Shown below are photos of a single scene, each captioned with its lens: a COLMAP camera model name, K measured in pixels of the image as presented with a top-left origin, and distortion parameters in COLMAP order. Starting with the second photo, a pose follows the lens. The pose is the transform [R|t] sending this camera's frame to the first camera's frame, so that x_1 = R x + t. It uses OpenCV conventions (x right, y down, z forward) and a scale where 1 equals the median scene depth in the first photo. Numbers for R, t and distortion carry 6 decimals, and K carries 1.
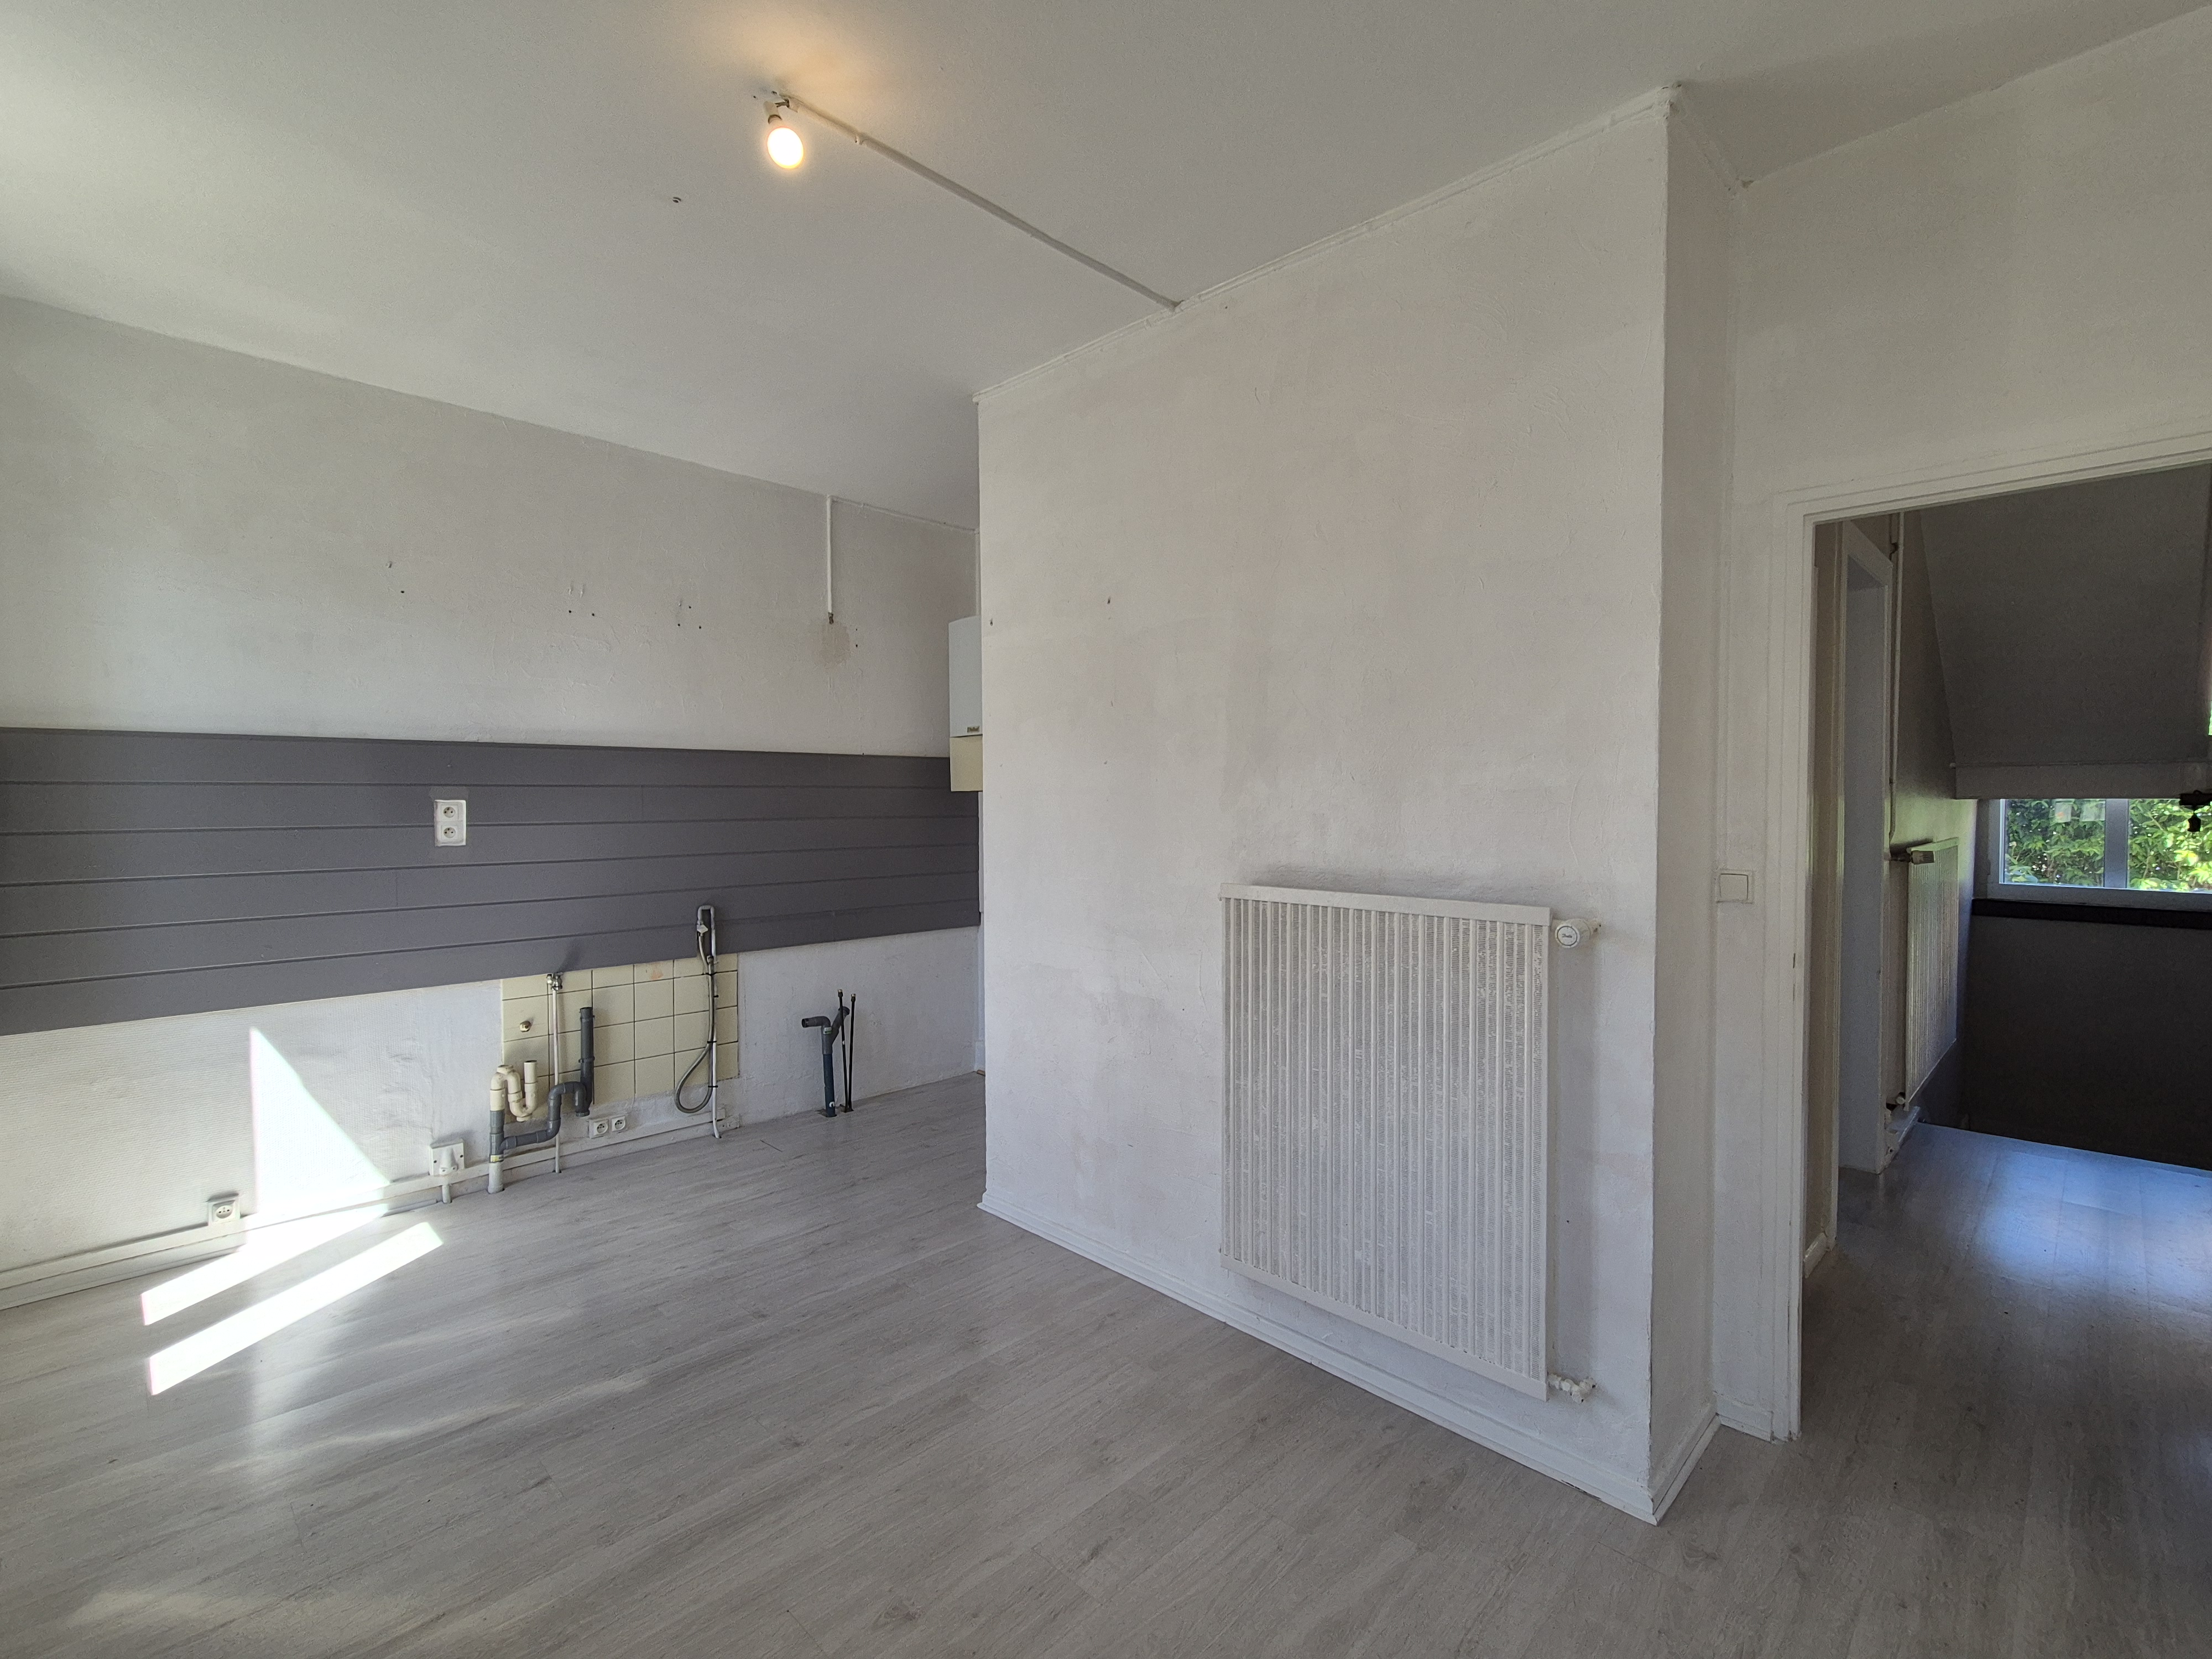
lens RADIAL K [[903.5, 0, 1141.0], [0, 903.5, 823.1], [0, 0, 1]] dist [0.002851, 0.001092]
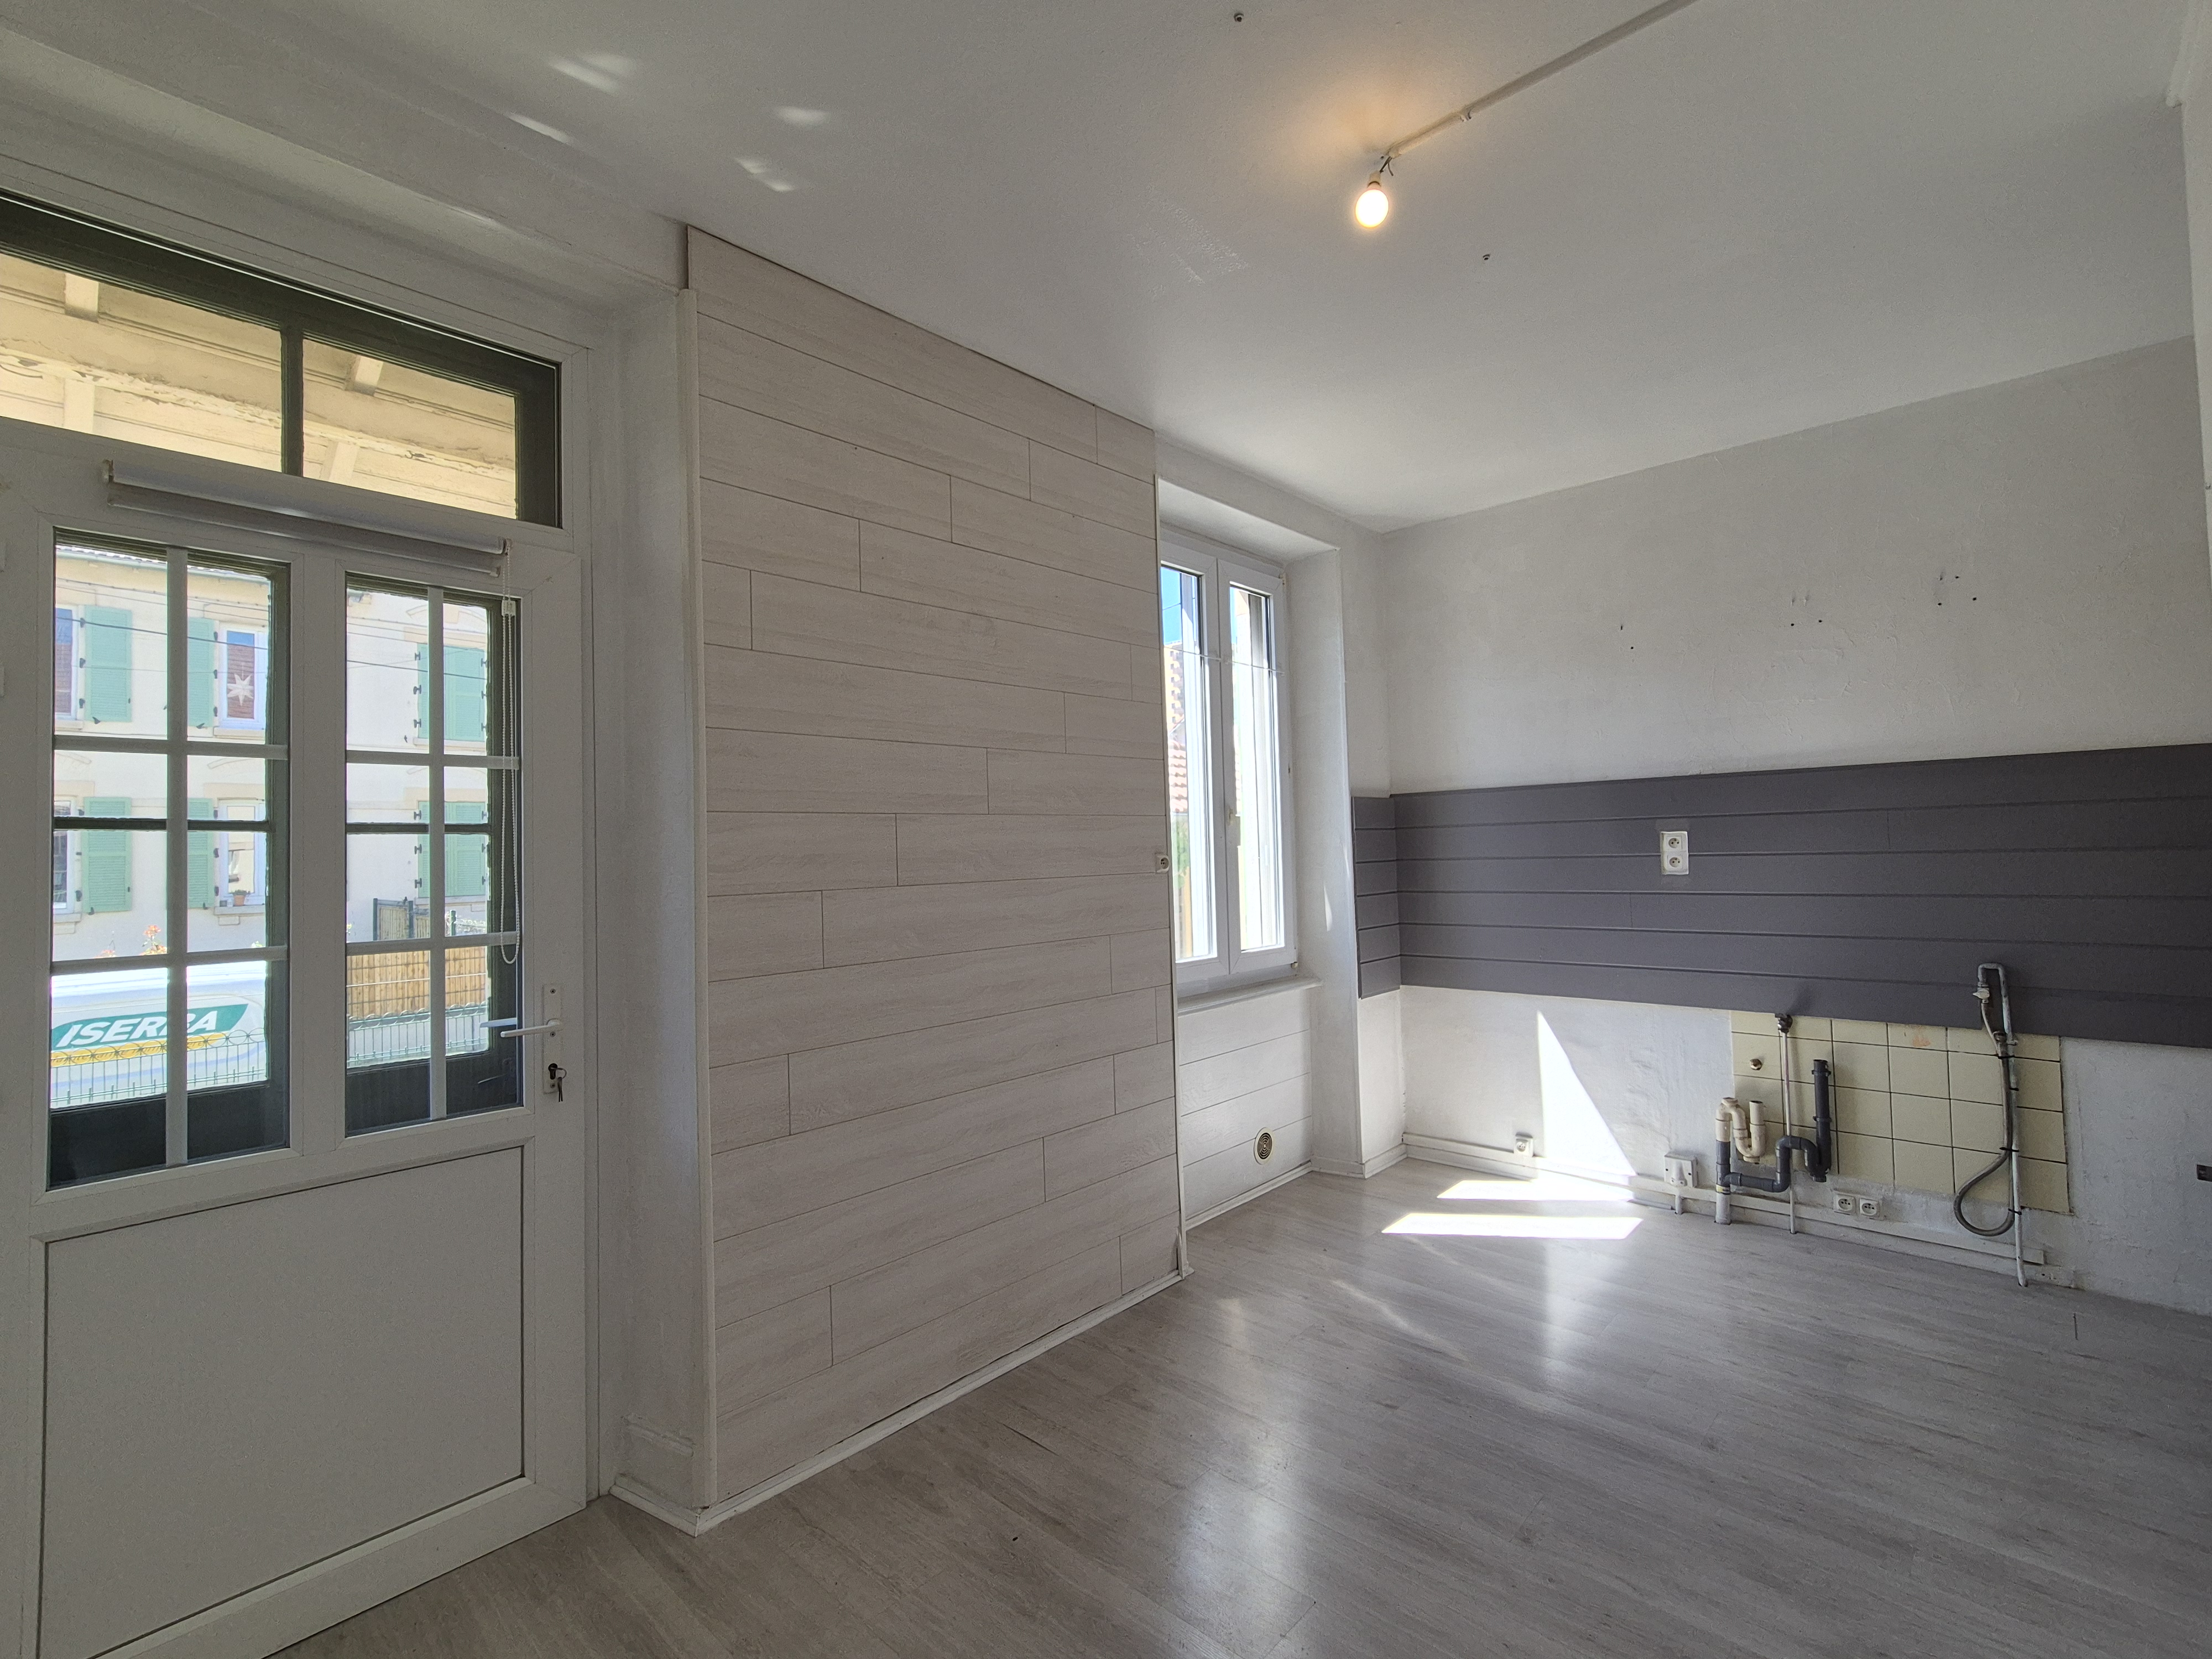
lens RADIAL K [[910.1, 0, 1106.0], [0, 910.1, 829.5], [0, 0, 1]] dist [0.001497, 0.000665]
pose [[0.126724, -0.023499, -0.991660, 0.206186], [-0.001992, 0.999711, -0.023944, -0.001067], [0.991936, 0.005010, 0.126641, 0.195929]]
